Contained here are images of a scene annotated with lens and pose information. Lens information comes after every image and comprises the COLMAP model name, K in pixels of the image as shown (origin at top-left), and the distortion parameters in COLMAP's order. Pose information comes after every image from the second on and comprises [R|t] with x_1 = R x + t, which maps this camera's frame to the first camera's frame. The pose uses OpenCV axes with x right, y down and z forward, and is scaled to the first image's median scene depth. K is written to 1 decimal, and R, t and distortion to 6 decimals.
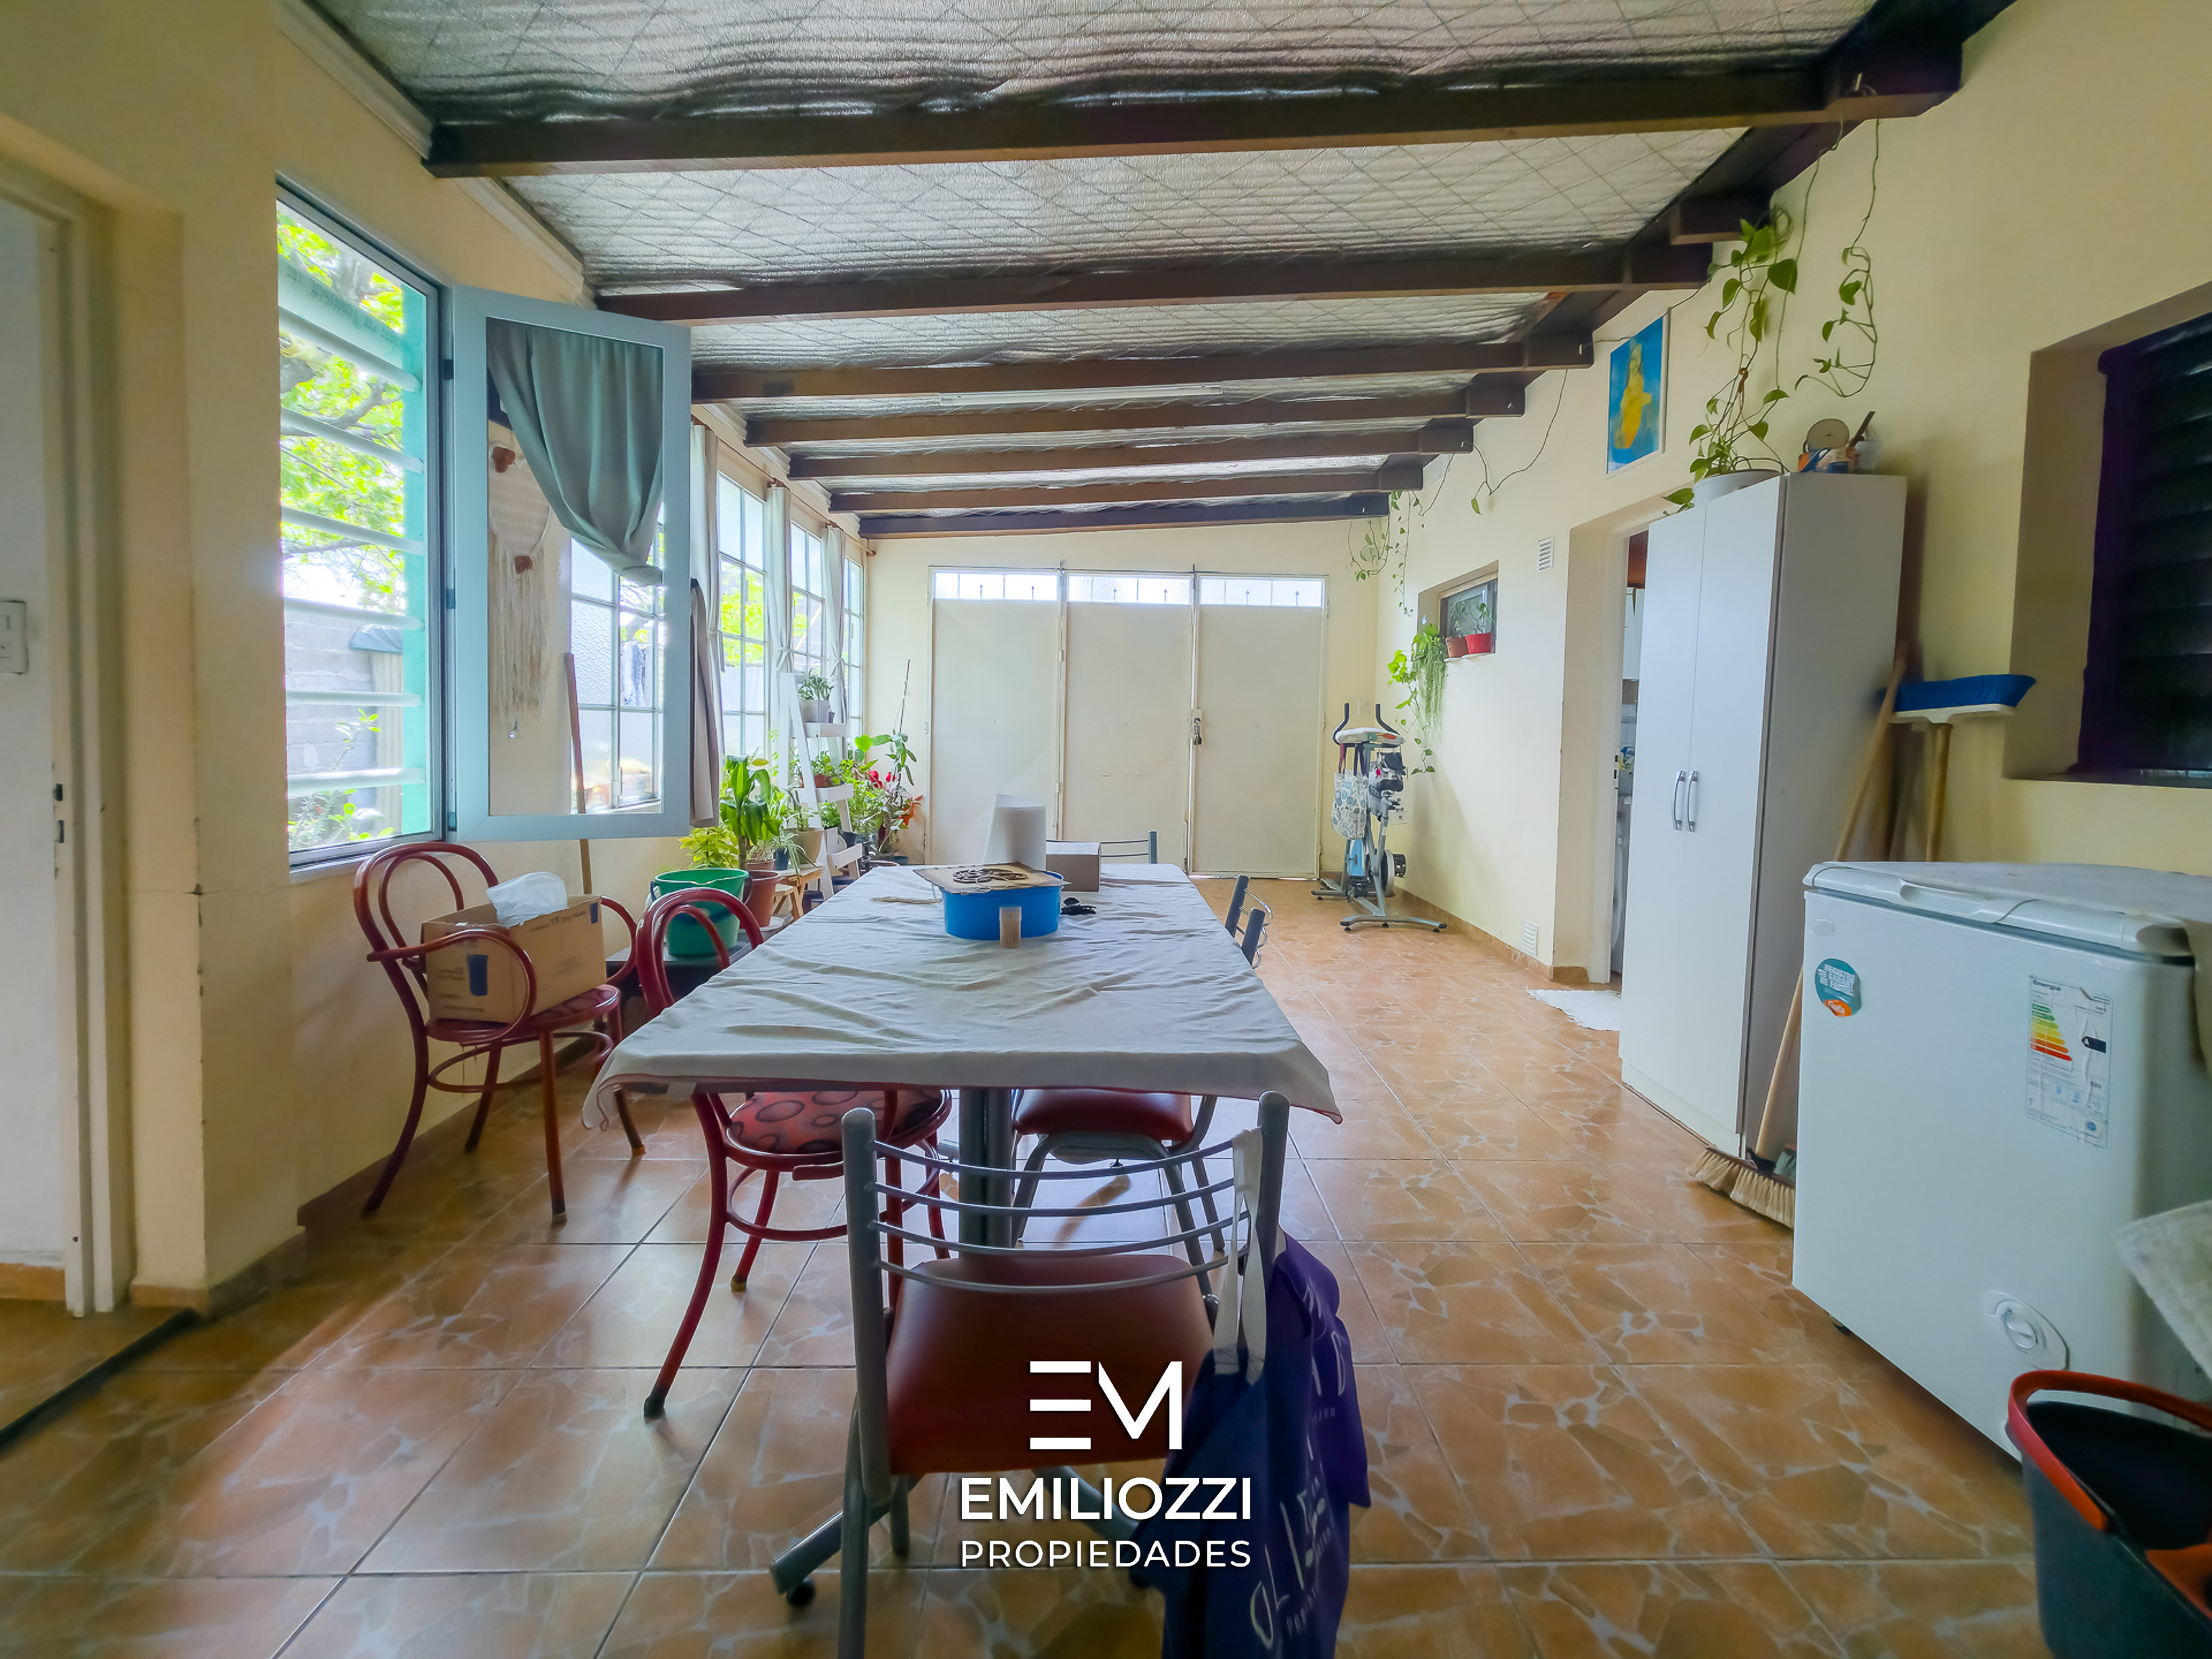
lens RADIAL K [[925.1, 0, 1108.7], [0, 925.1, 763.7], [0, 0, 1]] dist [-0.004500, 0.004614]
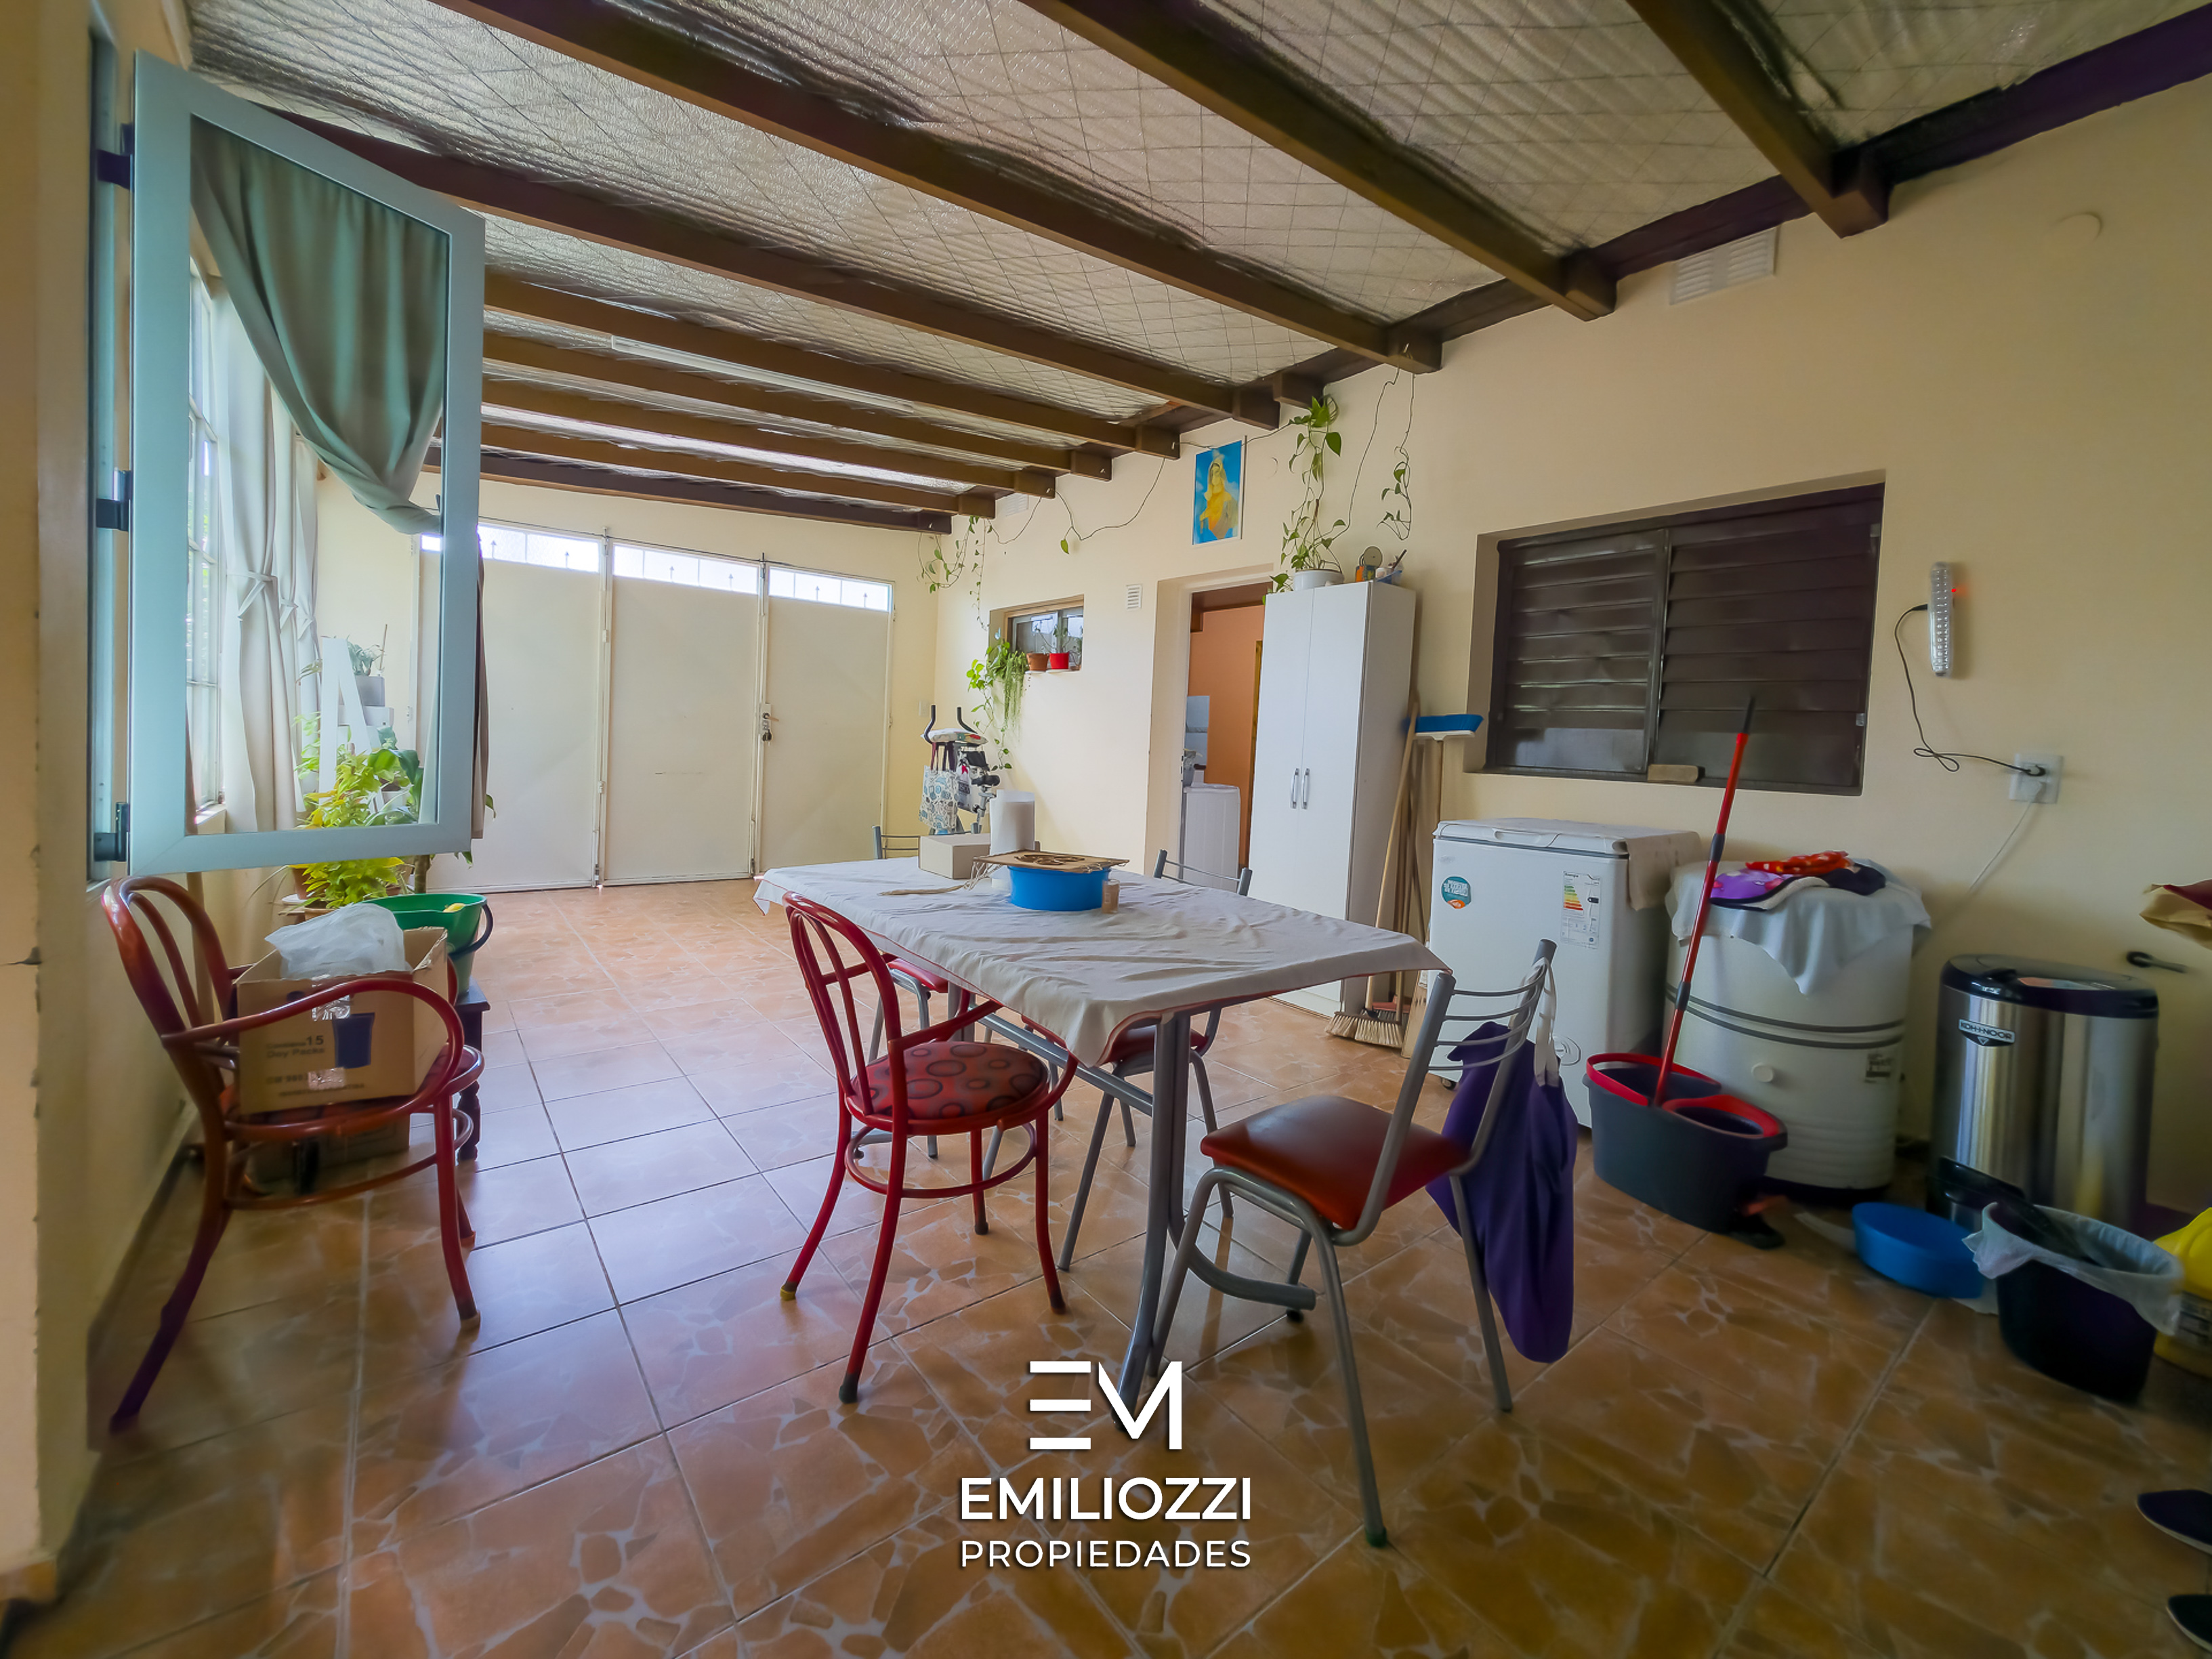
lens RADIAL K [[900.5, 0, 1157.7], [0, 900.5, 774.8], [0, 0, 1]] dist [-0.000312, 0.000175]
pose [[0.782848, -0.005039, 0.622193, -0.402242], [-0.005590, 0.999870, 0.015131, -0.001948], [-0.622188, -0.015323, 0.782718, 0.011453]]
